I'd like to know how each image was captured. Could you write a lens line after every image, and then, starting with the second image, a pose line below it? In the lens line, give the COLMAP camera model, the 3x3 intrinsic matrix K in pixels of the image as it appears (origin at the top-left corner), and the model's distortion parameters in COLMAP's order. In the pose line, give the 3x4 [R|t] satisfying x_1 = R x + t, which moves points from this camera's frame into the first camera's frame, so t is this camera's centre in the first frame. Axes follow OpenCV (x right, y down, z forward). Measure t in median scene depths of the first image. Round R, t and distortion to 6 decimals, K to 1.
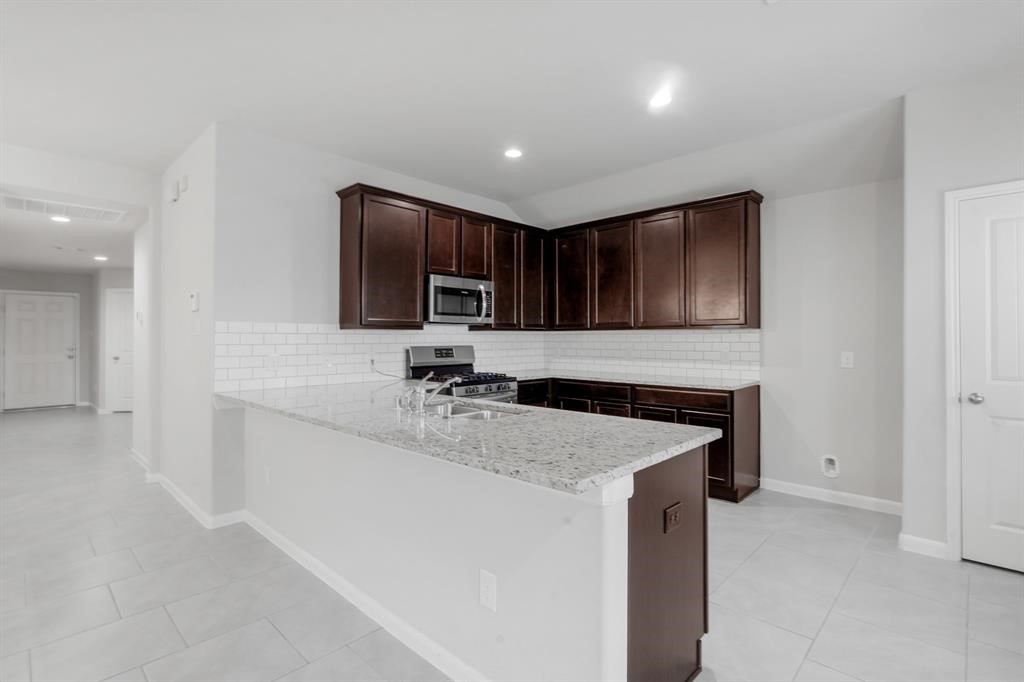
lens RADIAL K [[477.6, 0, 495.0], [0, 477.6, 332.8], [0, 0, 1]] dist [-0.005294, 0.001010]
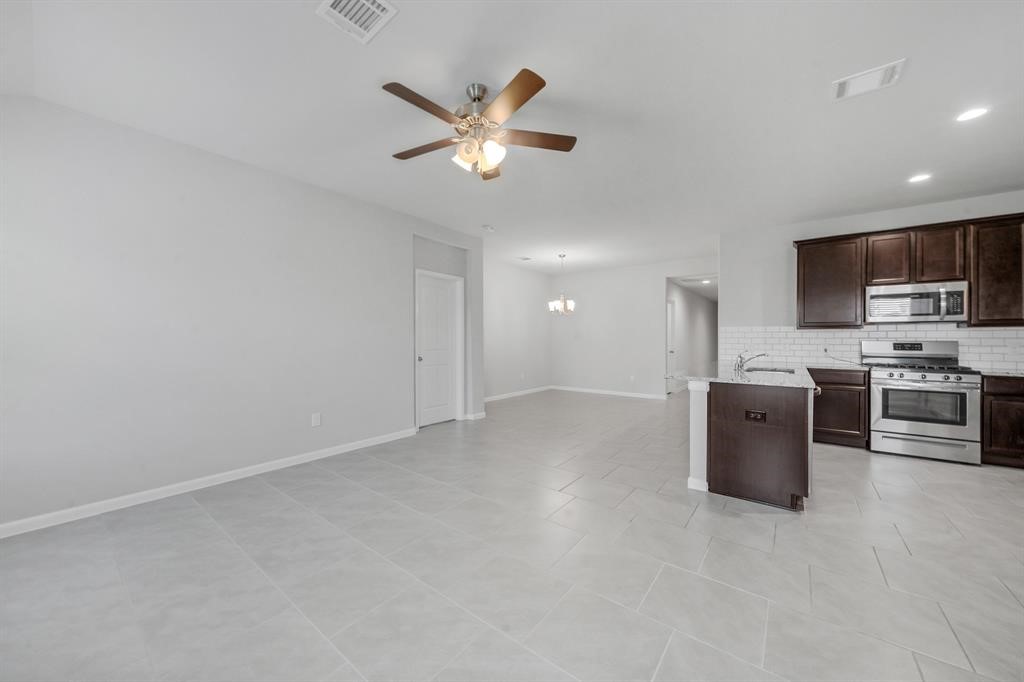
lens RADIAL K [[370.9, 0, 505.0], [0, 370.9, 336.1], [0, 0, 1]] dist [-0.001883, 0.000292]
pose [[0.099679, -0.003035, -0.995015, 0.743362], [0.007601, 0.999968, -0.002288, 0.010369], [0.994991, -0.007335, 0.099699, -0.110161]]
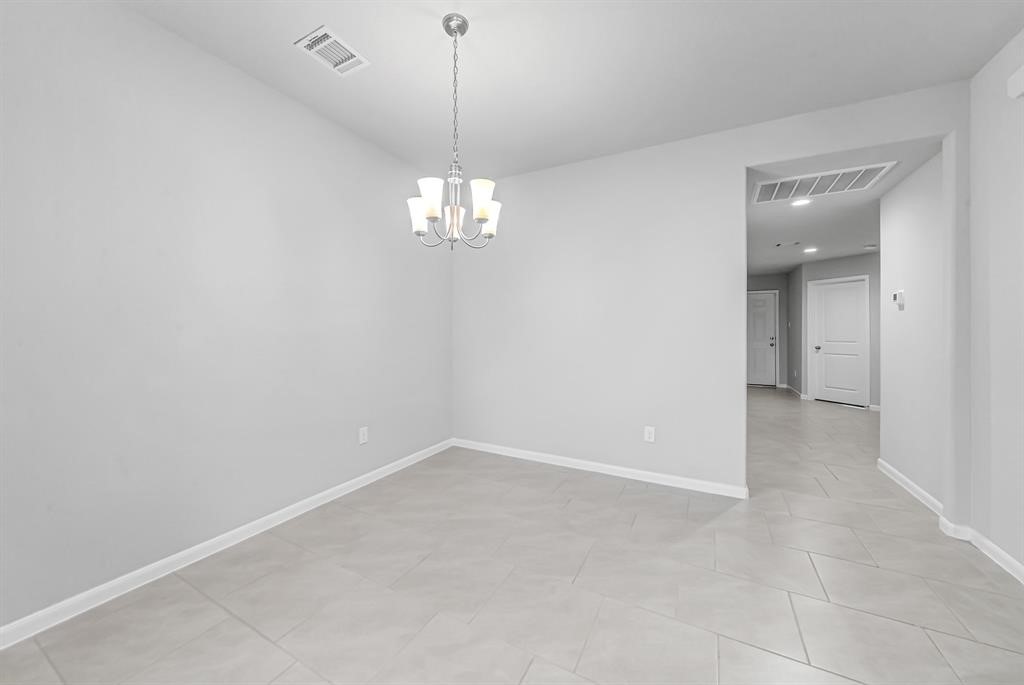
lens RADIAL K [[370.9, 0, 516.9], [0, 370.9, 326.2], [0, 0, 1]] dist [-0.001883, 0.000292]
pose [[0.300496, -0.008049, -0.953749, -0.388151], [0.005501, 0.999962, -0.006706, 0.014257], [0.953767, -0.003231, 0.300529, 0.231135]]
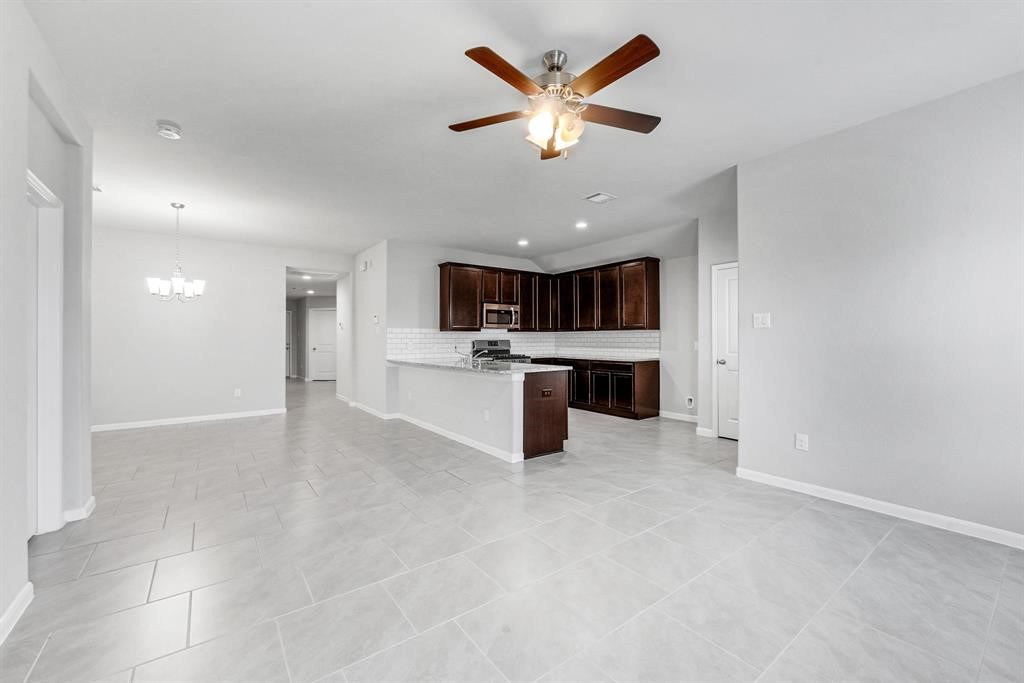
lens RADIAL K [[418.8, 0, 498.7], [0, 418.8, 334.3], [0, 0, 1]] dist [-0.001397, -0.000080]
pose [[0.984995, -0.003944, -0.172537, 0.207146], [0.003988, 0.999992, -0.000093, 0.005864], [0.172536, -0.000596, 0.985003, -0.645125]]
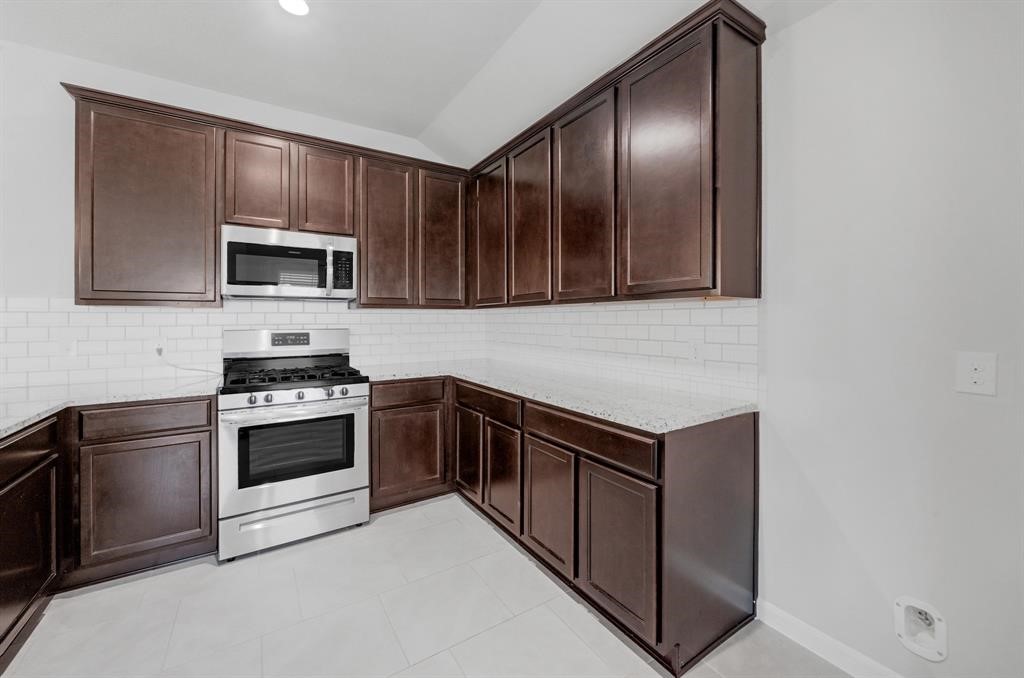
lens RADIAL K [[398.8, 0, 515.4], [0, 398.8, 320.6], [0, 0, 1]] dist [-0.008137, 0.000429]
pose [[0.974076, -0.000169, -0.226219, 0.372486], [0.003191, 0.999911, 0.012992, 0.007838], [0.226197, -0.013377, 0.973990, 0.501956]]
